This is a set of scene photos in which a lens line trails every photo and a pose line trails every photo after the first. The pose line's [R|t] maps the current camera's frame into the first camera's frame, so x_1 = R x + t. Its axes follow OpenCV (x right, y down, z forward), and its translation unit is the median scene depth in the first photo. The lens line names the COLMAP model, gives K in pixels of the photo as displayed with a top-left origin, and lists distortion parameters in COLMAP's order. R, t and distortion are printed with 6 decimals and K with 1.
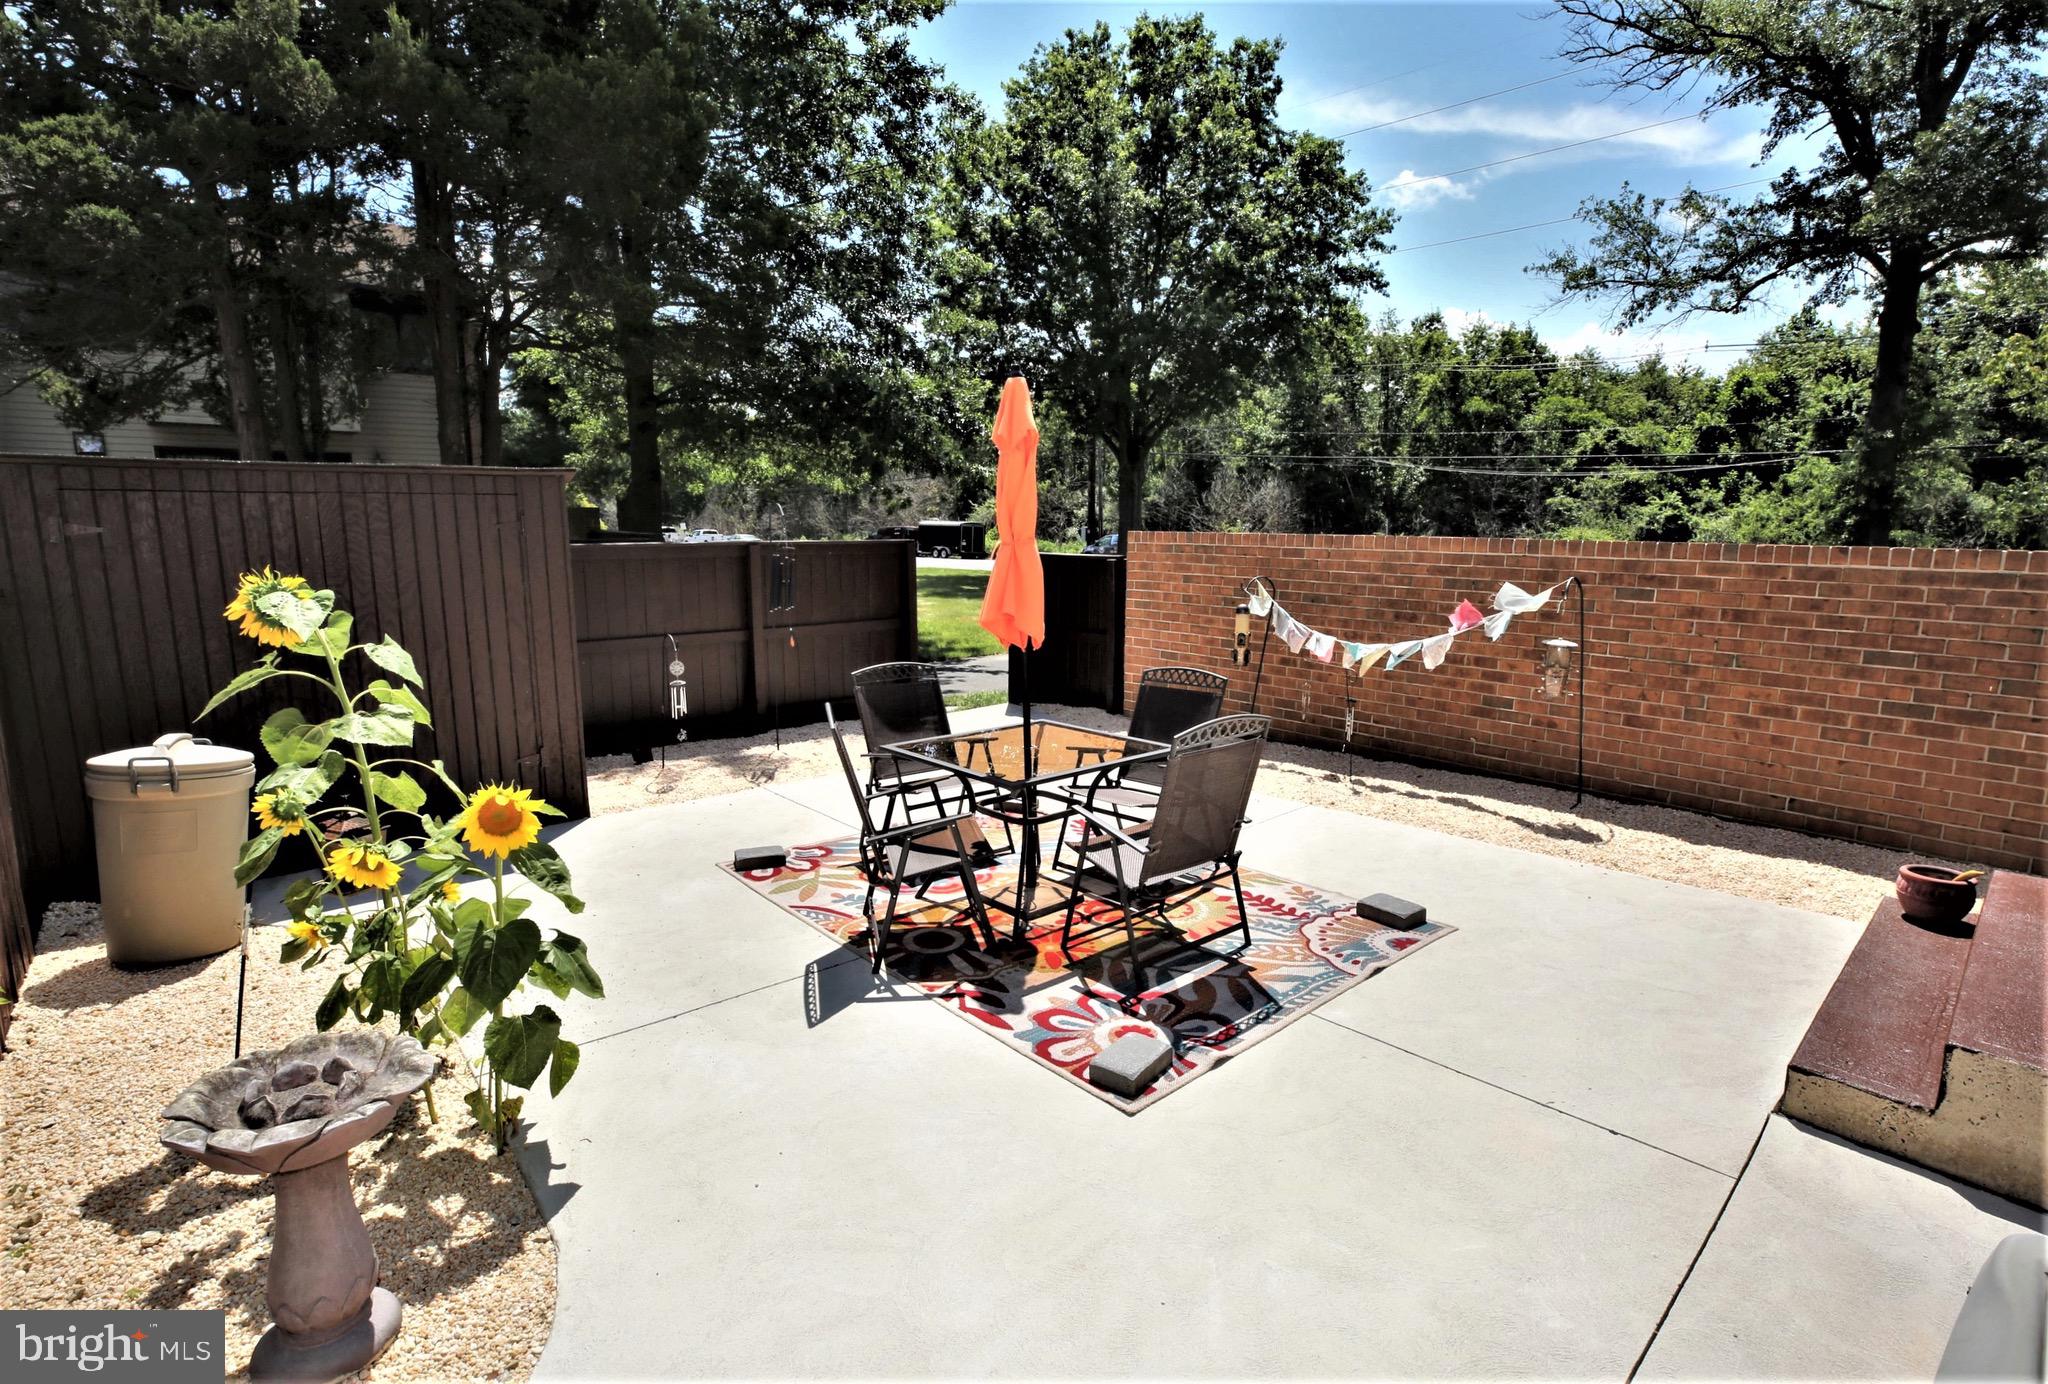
lens RADIAL K [[995.2, 0, 1027.0], [0, 995.2, 695.7], [0, 0, 1]] dist [-0.024870, 0.000109]
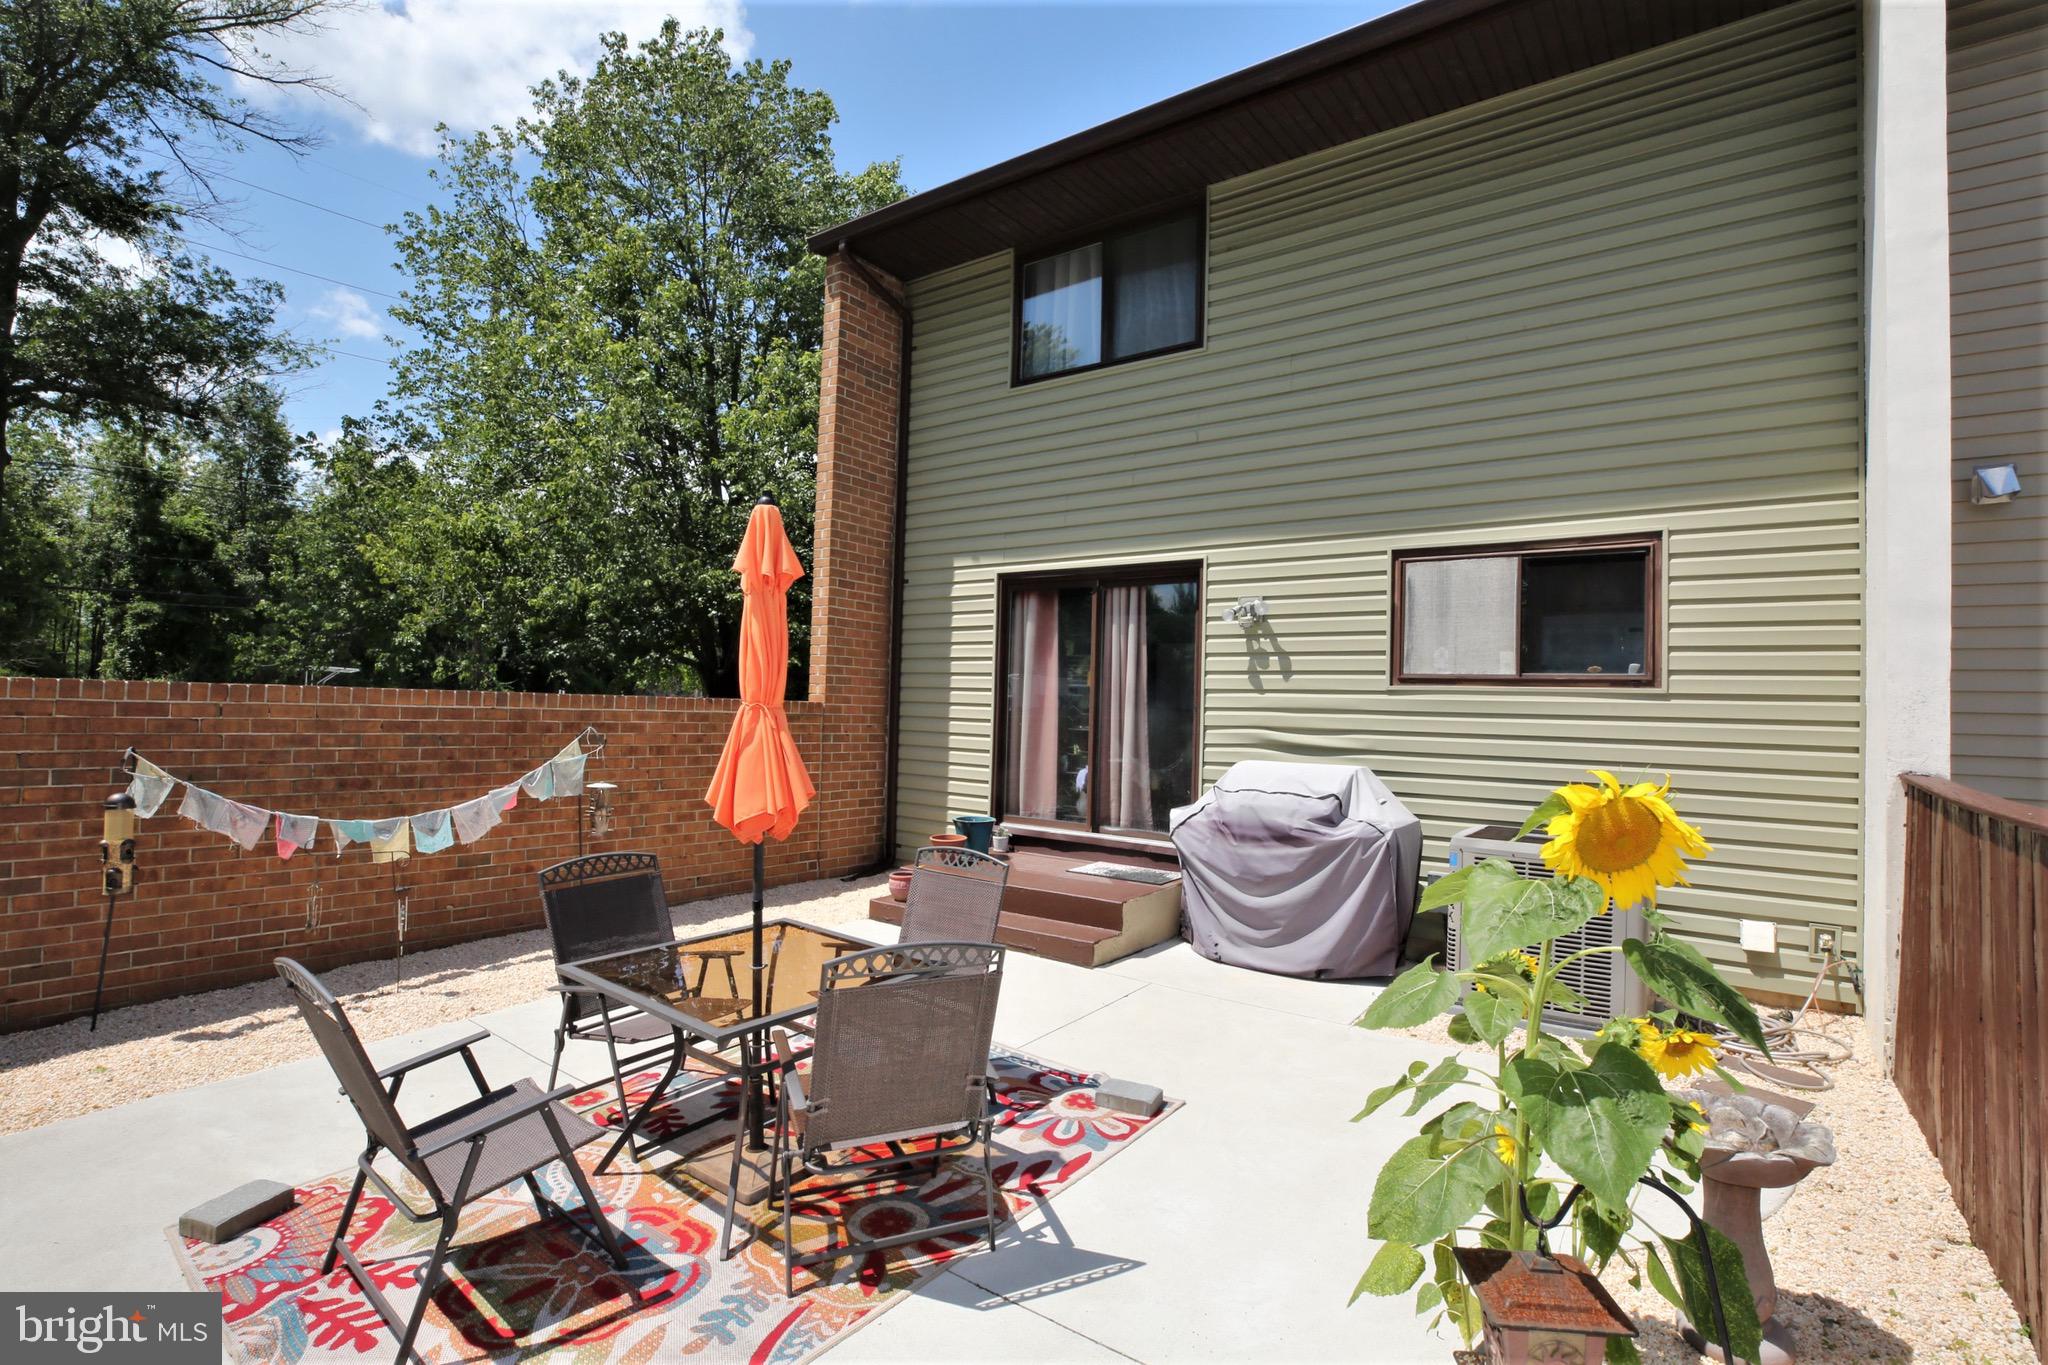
lens RADIAL K [[995.2, 0, 1024.3], [0, 995.2, 676.4], [0, 0, 1]] dist [-0.024870, 0.000109]
pose [[-0.223325, 0.016139, 0.974610, -0.734769], [0.137422, 0.990398, 0.015089, -0.141401], [-0.965008, 0.137303, -0.223398, 0.862190]]
